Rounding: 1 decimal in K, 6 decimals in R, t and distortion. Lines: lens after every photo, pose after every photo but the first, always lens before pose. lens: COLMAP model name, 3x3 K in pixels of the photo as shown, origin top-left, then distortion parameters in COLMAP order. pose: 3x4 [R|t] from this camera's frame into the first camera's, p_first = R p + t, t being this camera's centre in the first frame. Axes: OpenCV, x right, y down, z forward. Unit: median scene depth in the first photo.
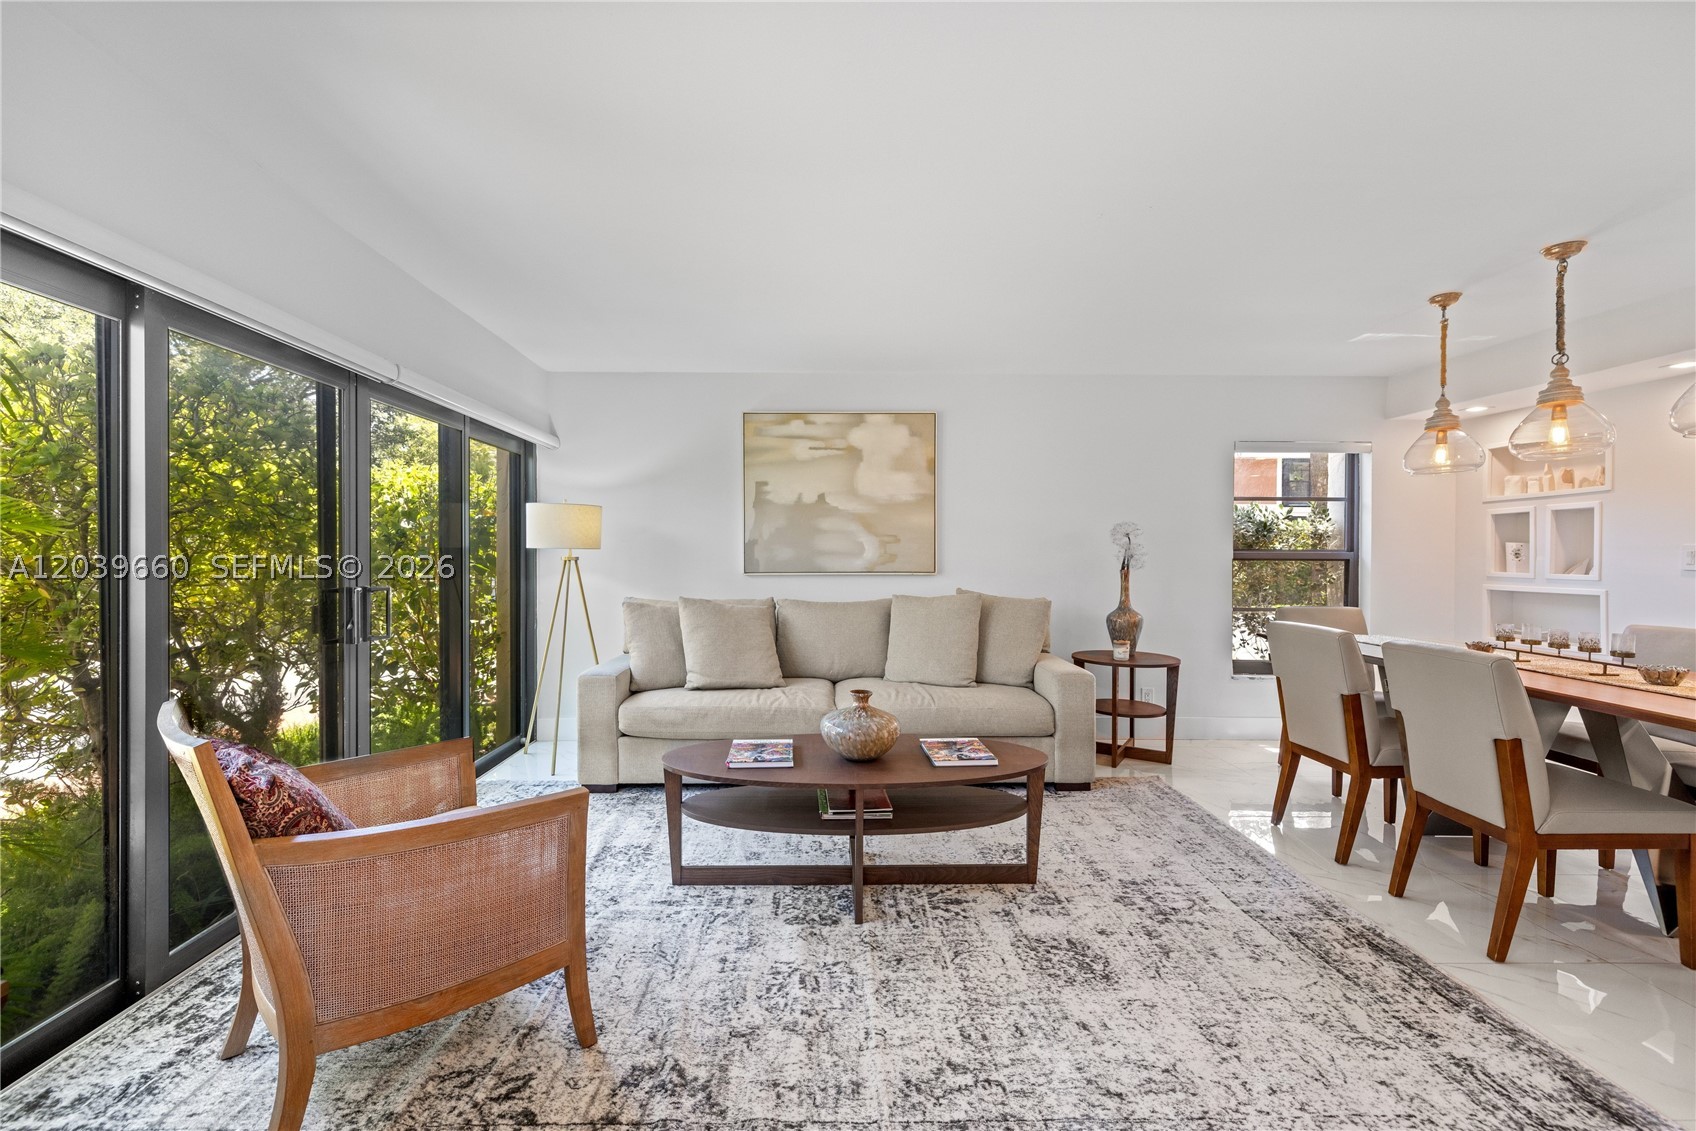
lens RADIAL K [[729.4, 0, 836.8], [0, 729.4, 560.4], [0, 0, 1]] dist [0.003080, 0.000606]
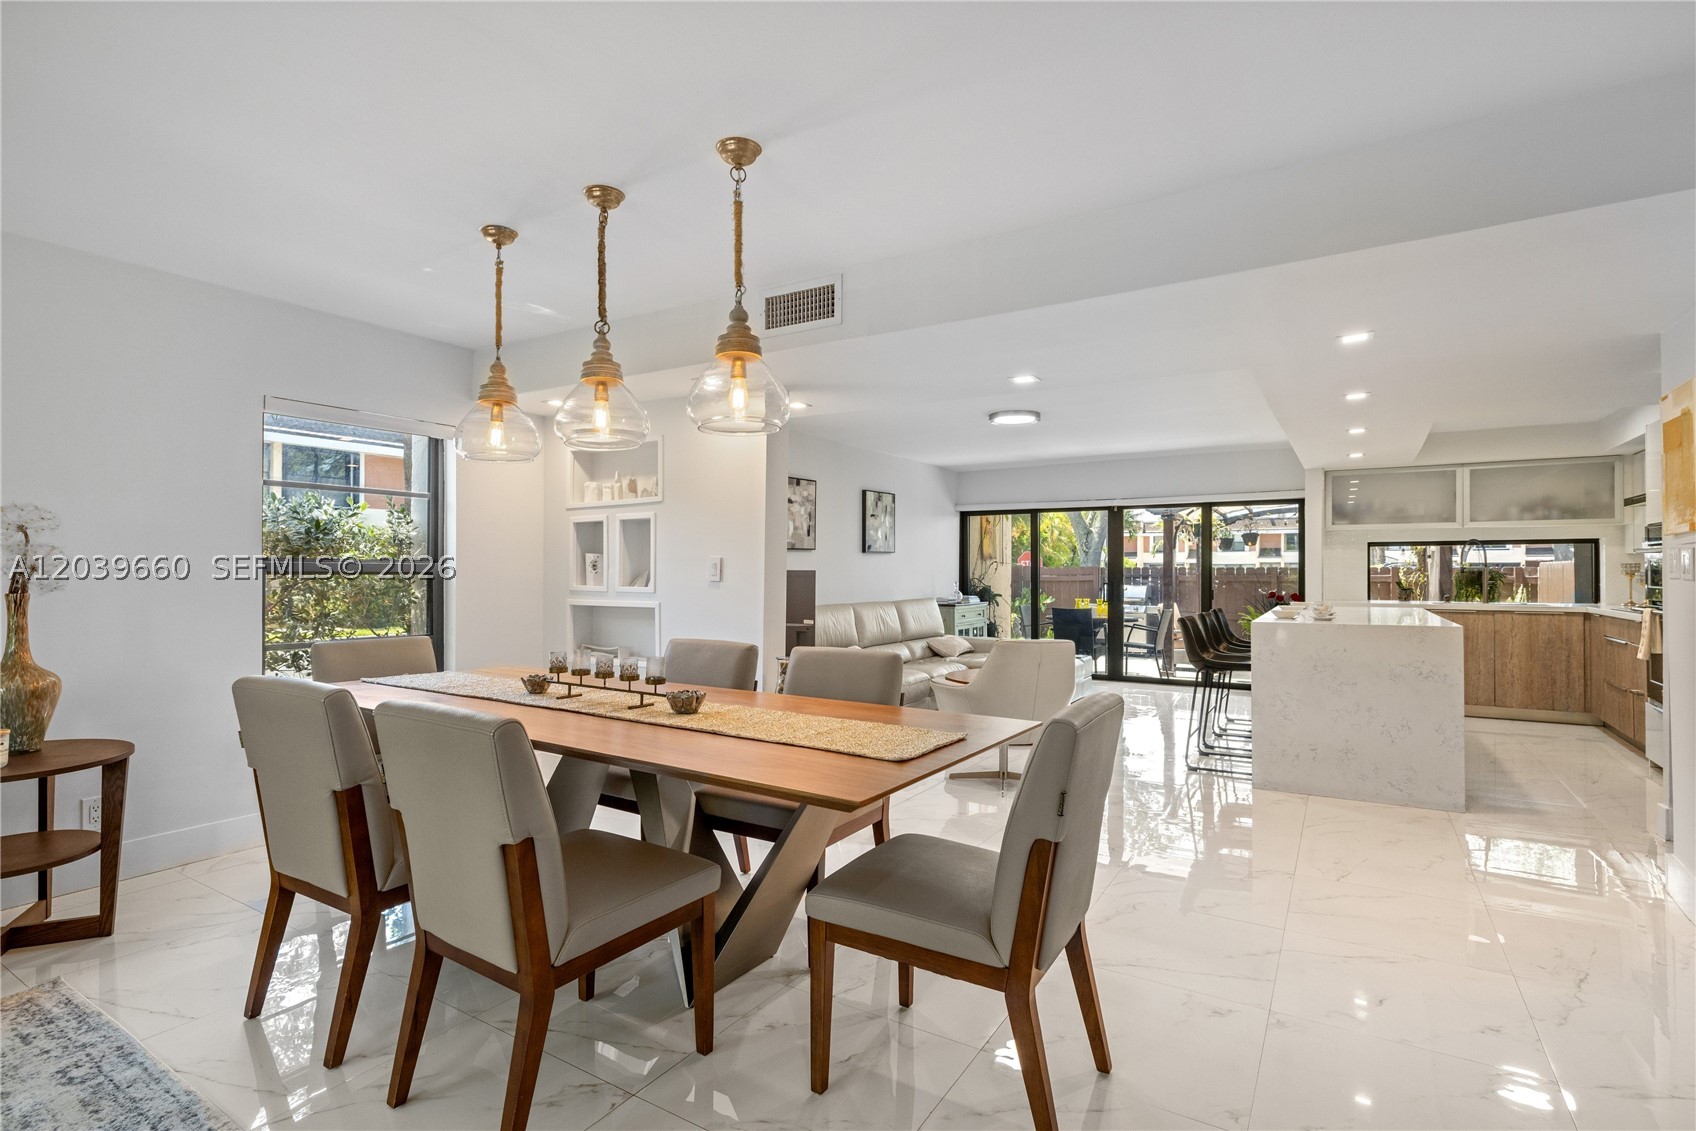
lens RADIAL K [[817.5, 0, 834.9], [0, 817.5, 569.7], [0, 0, 1]] dist [-0.002532, 0.000271]
pose [[0.545967, -0.000805, 0.837807, 0.299956], [0.006288, 0.999975, -0.003137, 0.001687], [-0.837783, 0.006981, 0.545958, 0.233584]]
